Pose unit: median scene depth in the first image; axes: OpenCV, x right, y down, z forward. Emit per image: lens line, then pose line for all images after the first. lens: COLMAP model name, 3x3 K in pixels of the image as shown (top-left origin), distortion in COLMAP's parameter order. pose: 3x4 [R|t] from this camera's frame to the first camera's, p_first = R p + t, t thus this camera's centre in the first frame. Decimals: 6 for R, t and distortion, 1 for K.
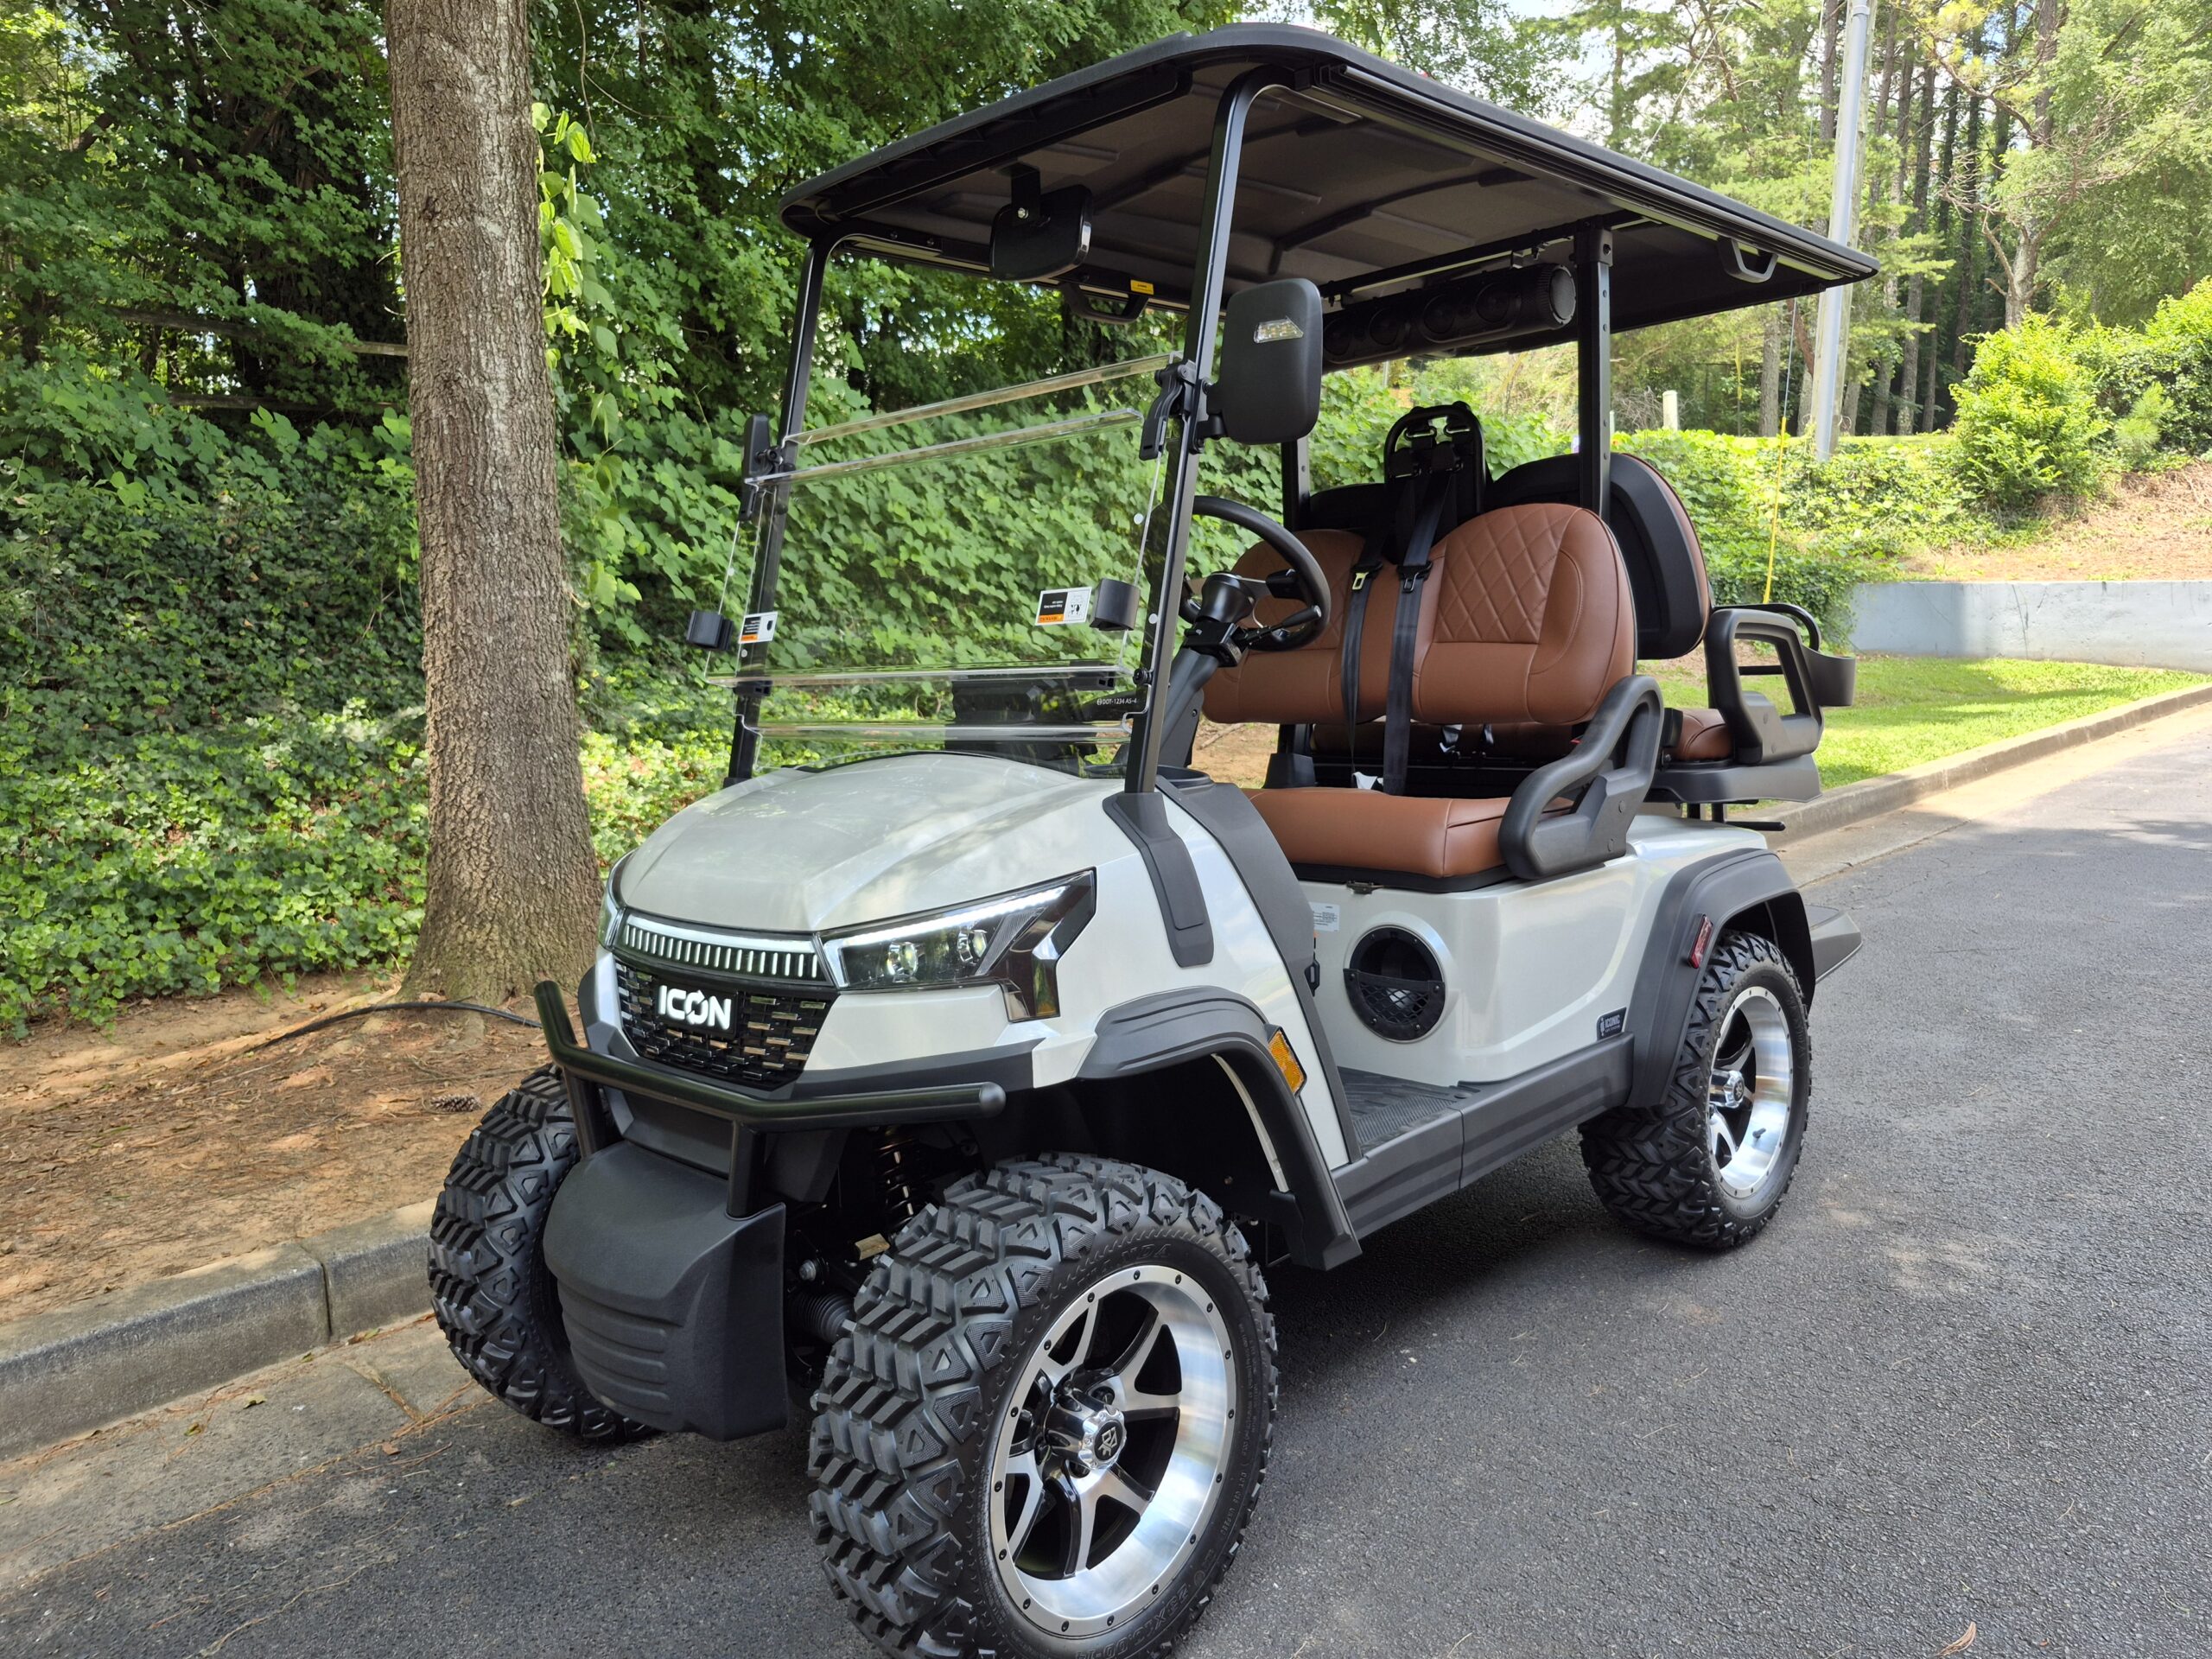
lens RADIAL K [[1526.3, 0, 1106.0], [0, 1526.3, 829.5], [0, 0, 1]] dist [0.075641, -0.084543]
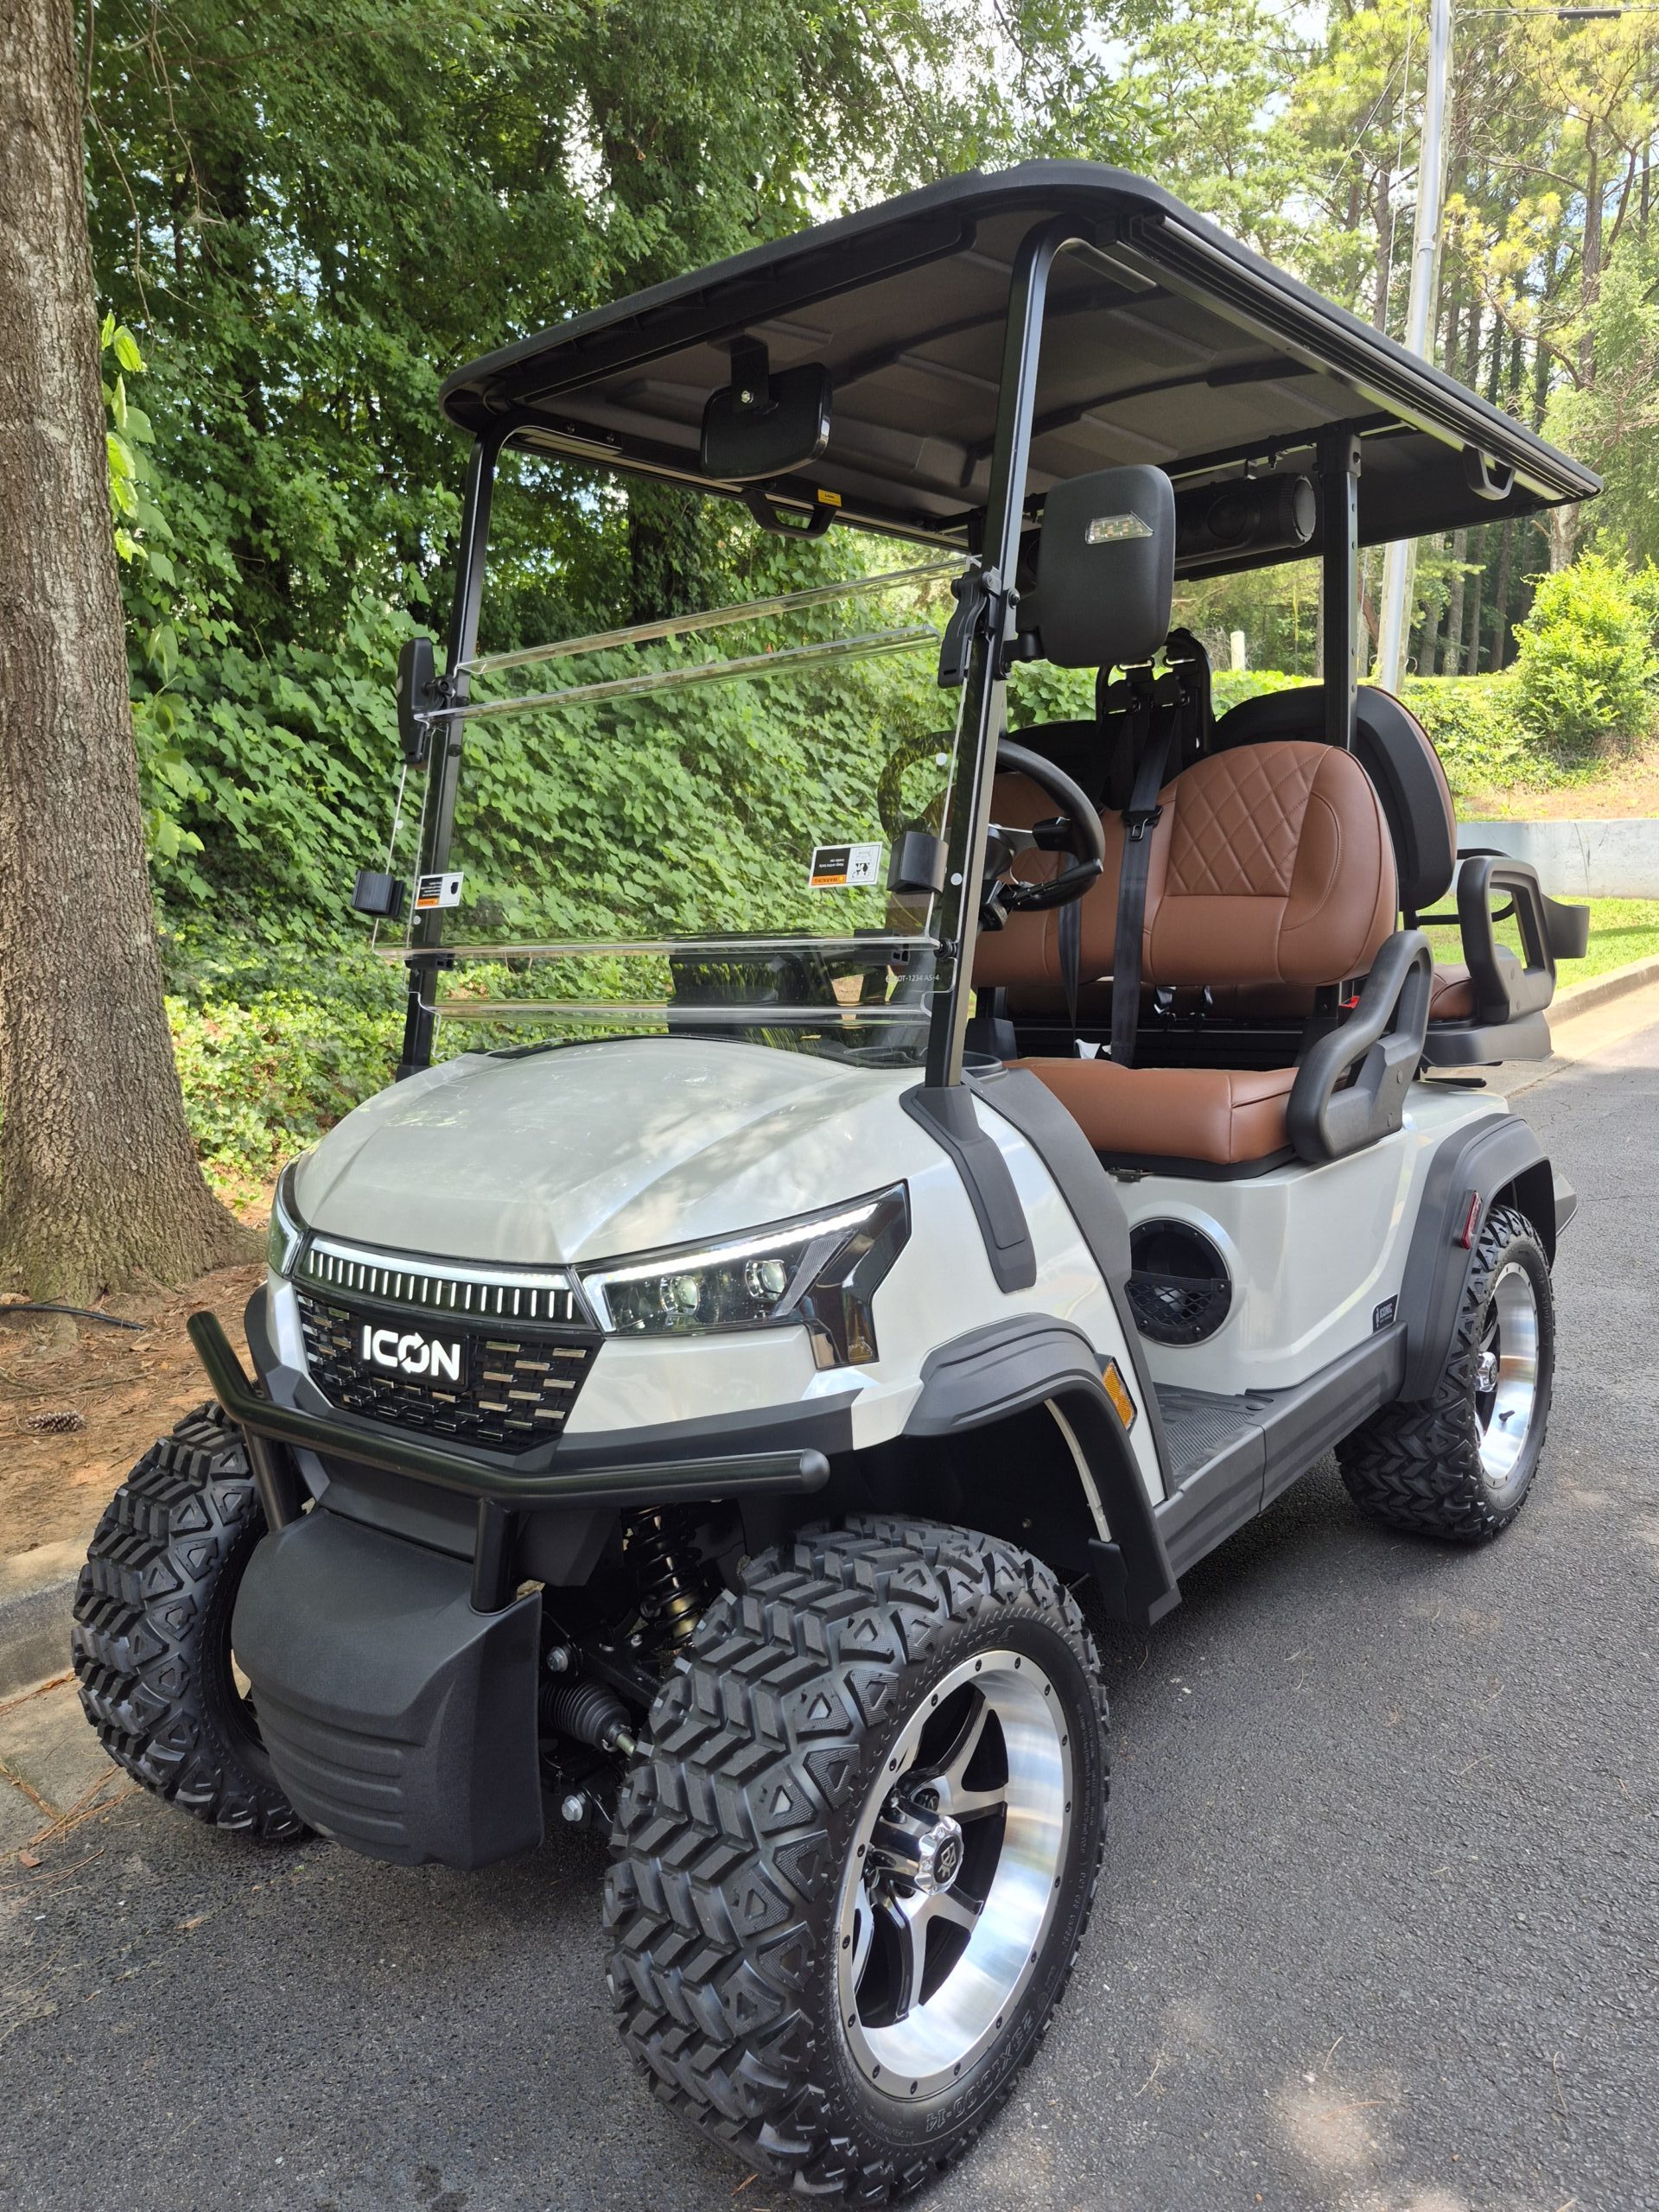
lens RADIAL K [[1546.4, 0, 812.9], [0, 1546.4, 1138.4], [0, 0, 1]] dist [0.084266, -0.107423]
pose [[0.996615, -0.023322, 0.078827, -0.088218], [0.020340, 0.999055, 0.038415, -0.022091], [-0.079649, -0.036682, 0.996148, 0.111980]]
